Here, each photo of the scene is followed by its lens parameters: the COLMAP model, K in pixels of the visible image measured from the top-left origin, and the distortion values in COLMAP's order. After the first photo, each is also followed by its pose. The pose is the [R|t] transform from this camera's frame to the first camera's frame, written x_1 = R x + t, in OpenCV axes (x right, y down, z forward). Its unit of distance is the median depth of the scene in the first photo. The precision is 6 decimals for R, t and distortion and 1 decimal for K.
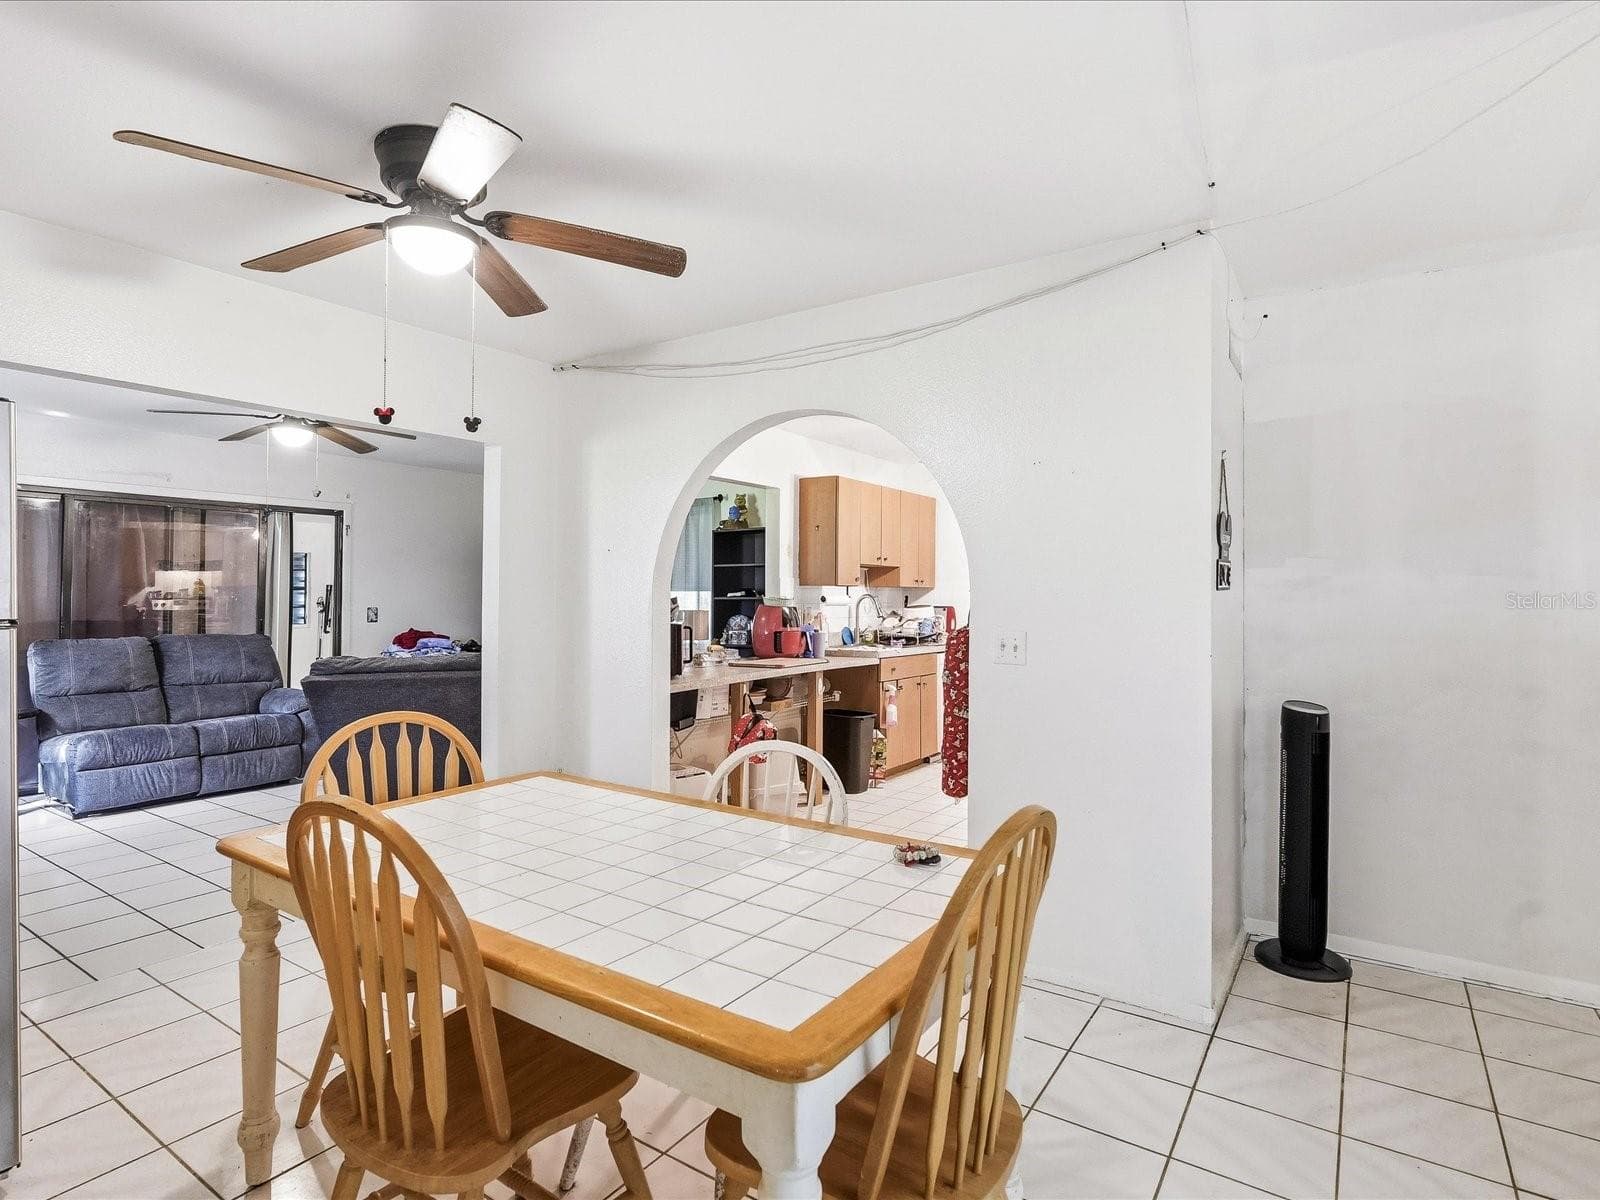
lens RADIAL K [[845.7, 0, 776.4], [0, 845.7, 576.5], [0, 0, 1]] dist [0.000024, 0.000663]
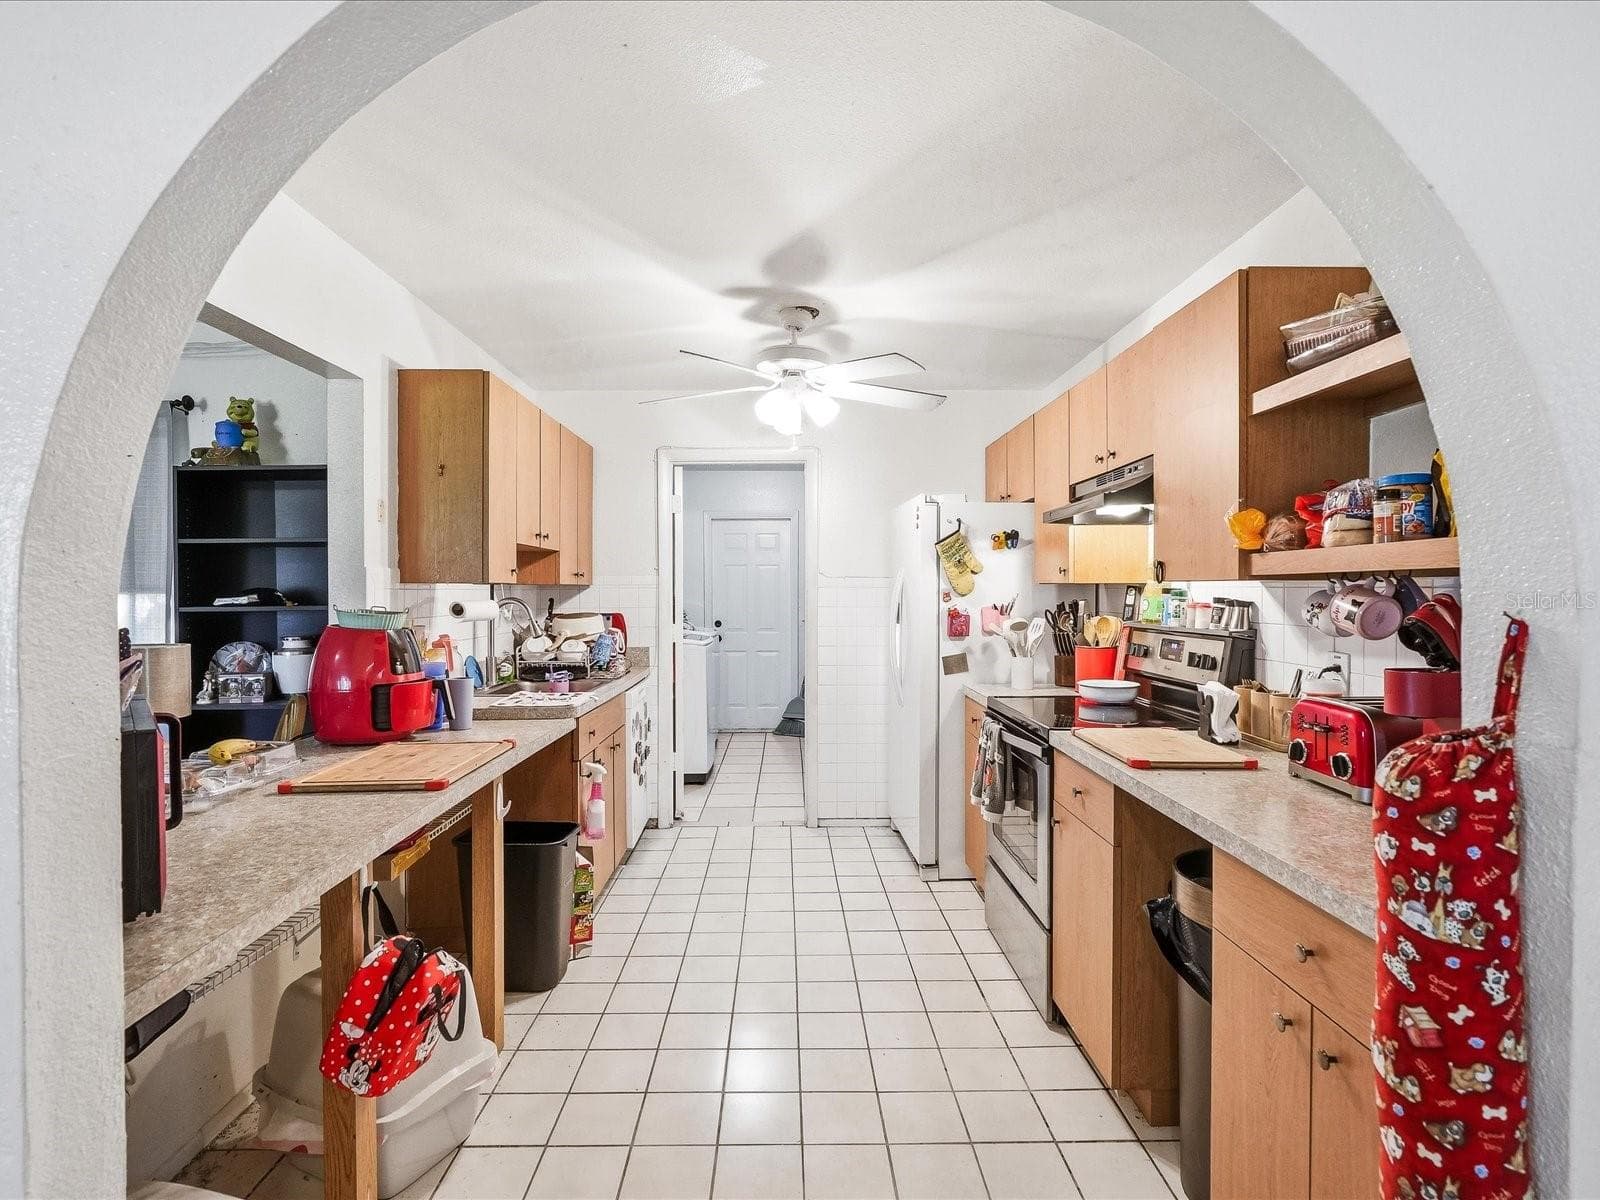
lens RADIAL K [[819.6, 0, 793.3], [0, 819.6, 591.2], [0, 0, 1]] dist [-0.003076, 0.000147]
pose [[0.809228, -0.006162, 0.587463, -0.069125], [-0.008876, 0.999703, 0.022713, 0.002076], [-0.587428, -0.023594, 0.808932, 0.458667]]
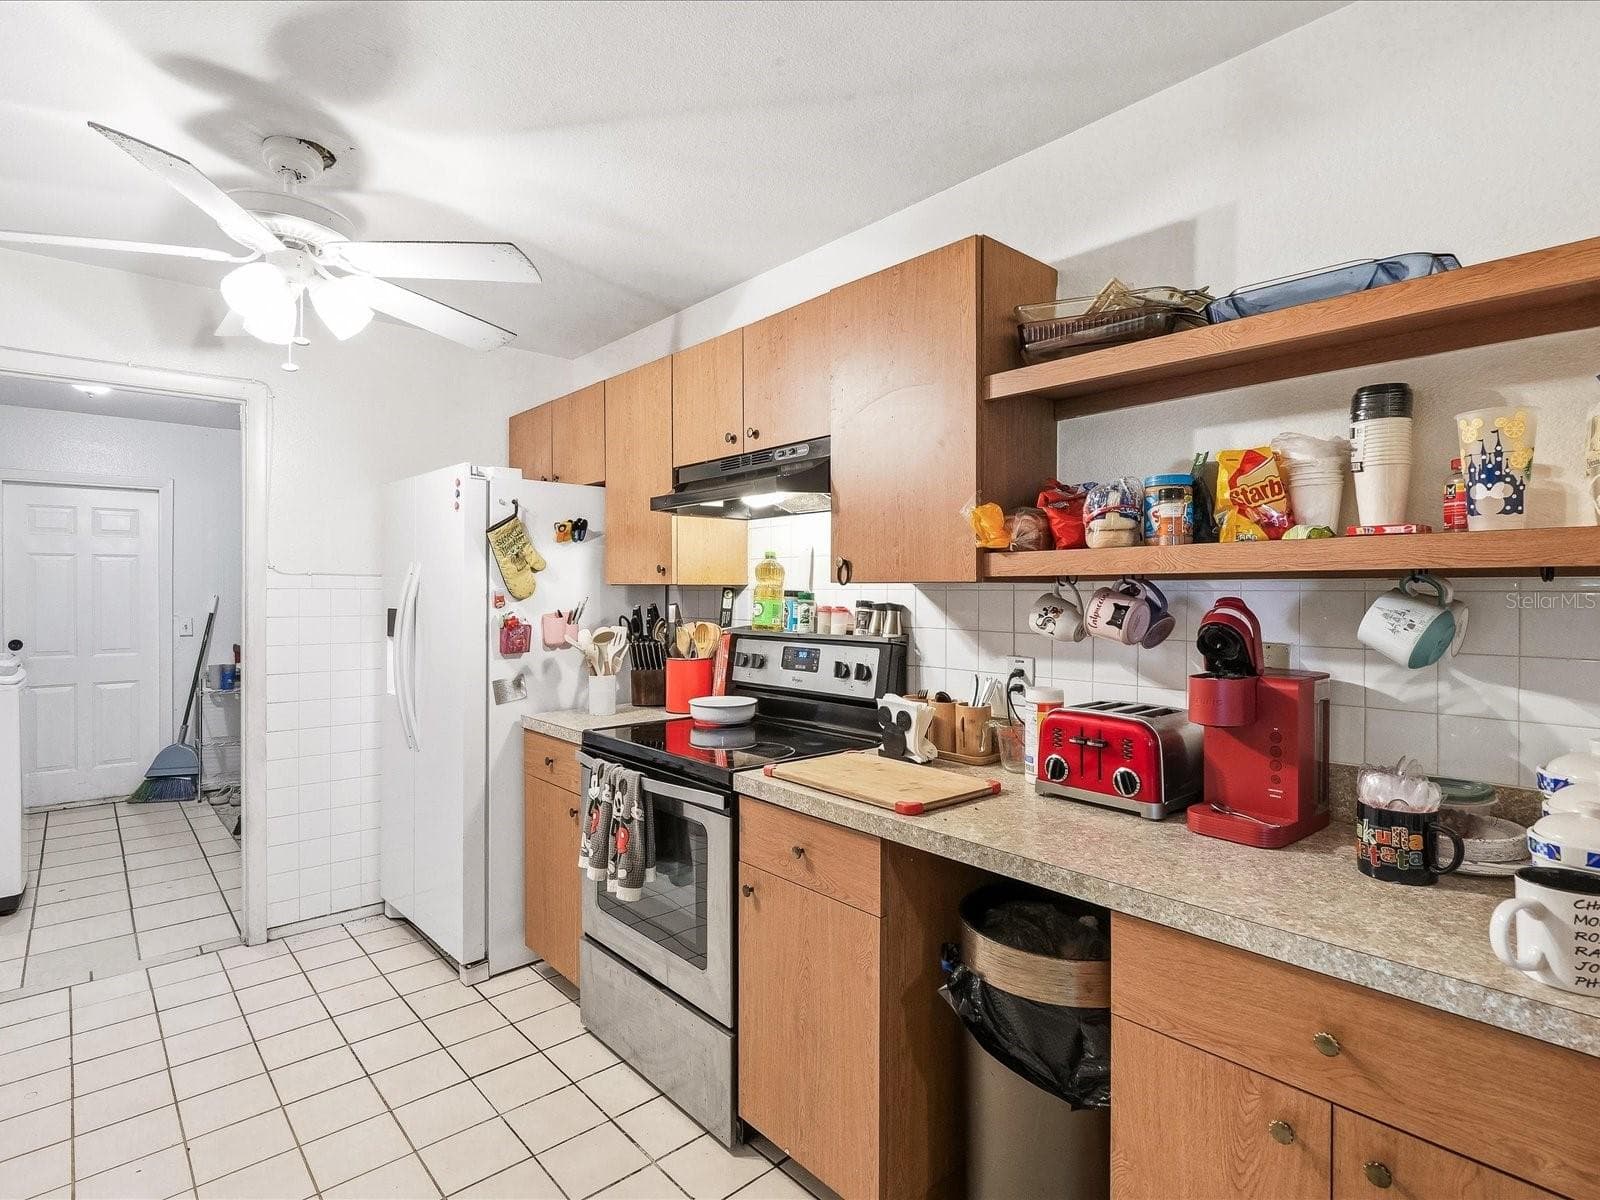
lens RADIAL K [[819.6, 0, 793.3], [0, 819.6, 591.2], [0, 0, 1]] dist [-0.003076, 0.000147]
pose [[0.227396, -0.005032, 0.973789, -0.032431], [-0.020674, 0.999736, 0.009994, 0.005064], [-0.973583, -0.022405, 0.227232, 0.614438]]
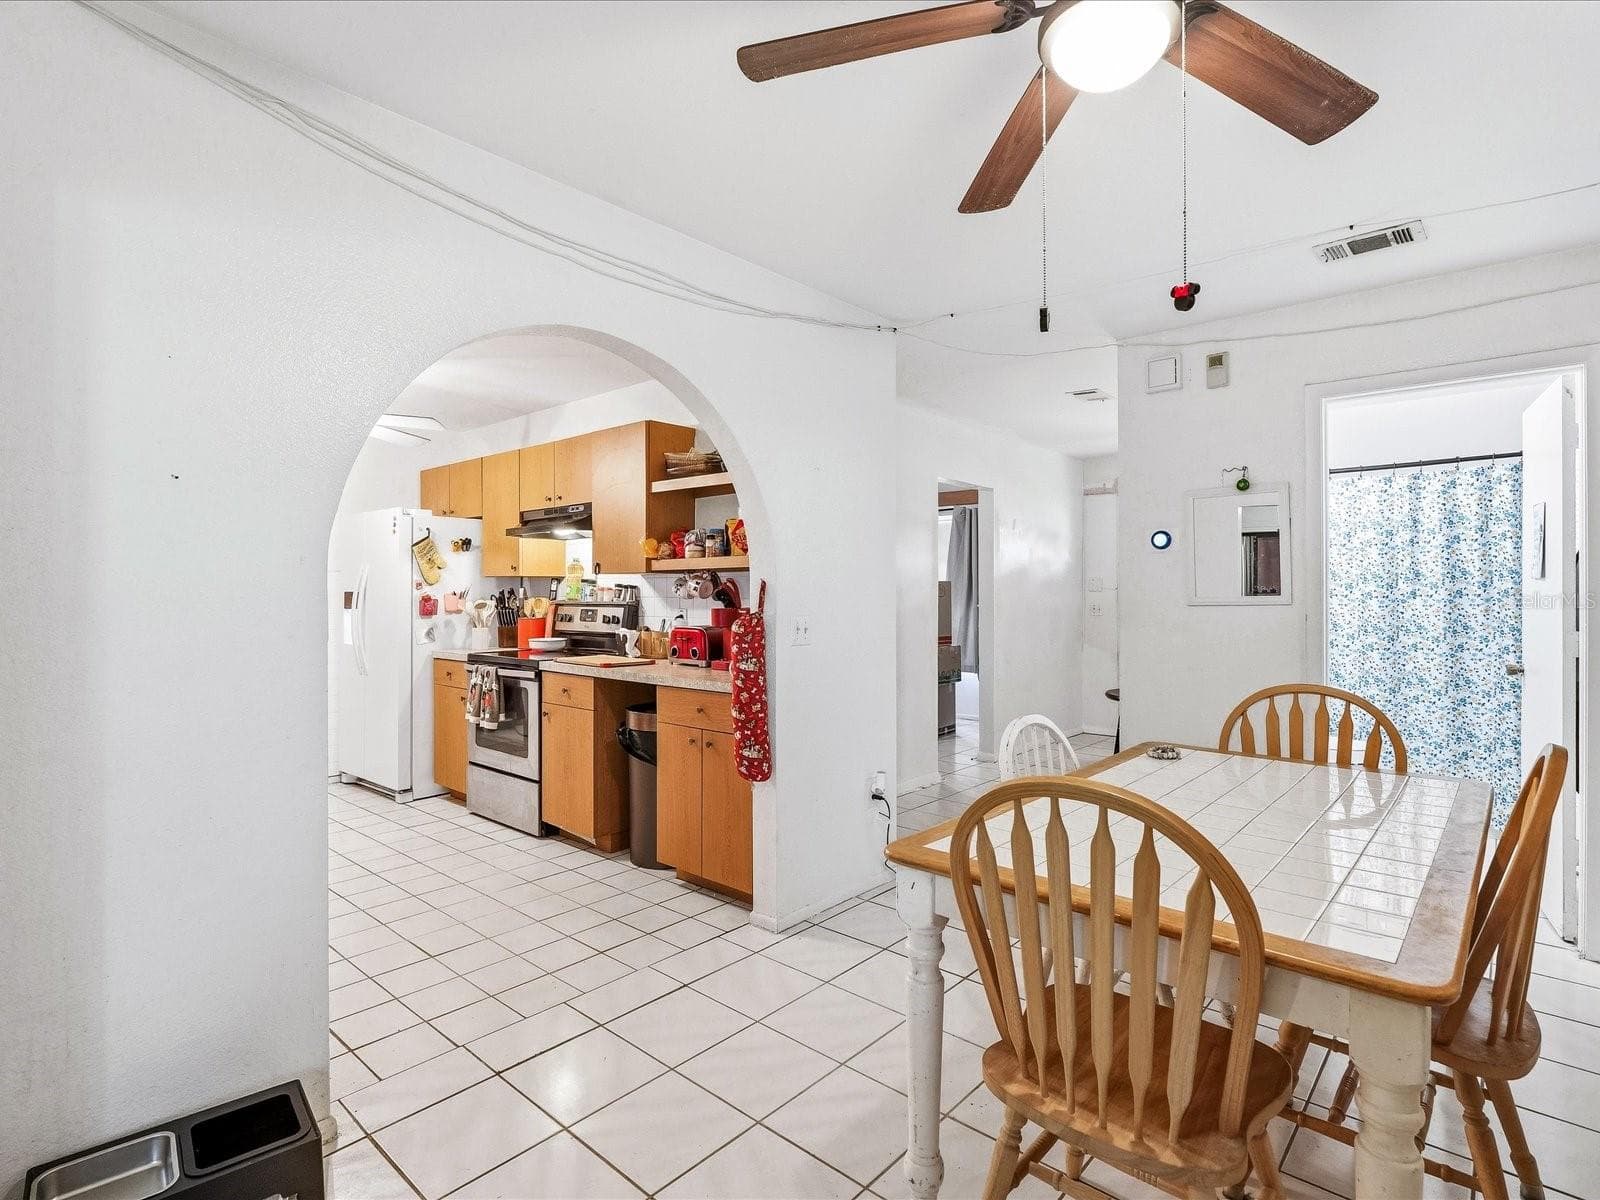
lens RADIAL K [[826.4, 0, 784.7], [0, 826.4, 588.0], [0, 0, 1]] dist [0.010589, -0.000206]
pose [[0.122992, -0.000197, 0.992408, -0.382351], [-0.019388, 0.999809, 0.002602, 0.011773], [-0.992218, -0.019561, 0.122965, 0.424530]]
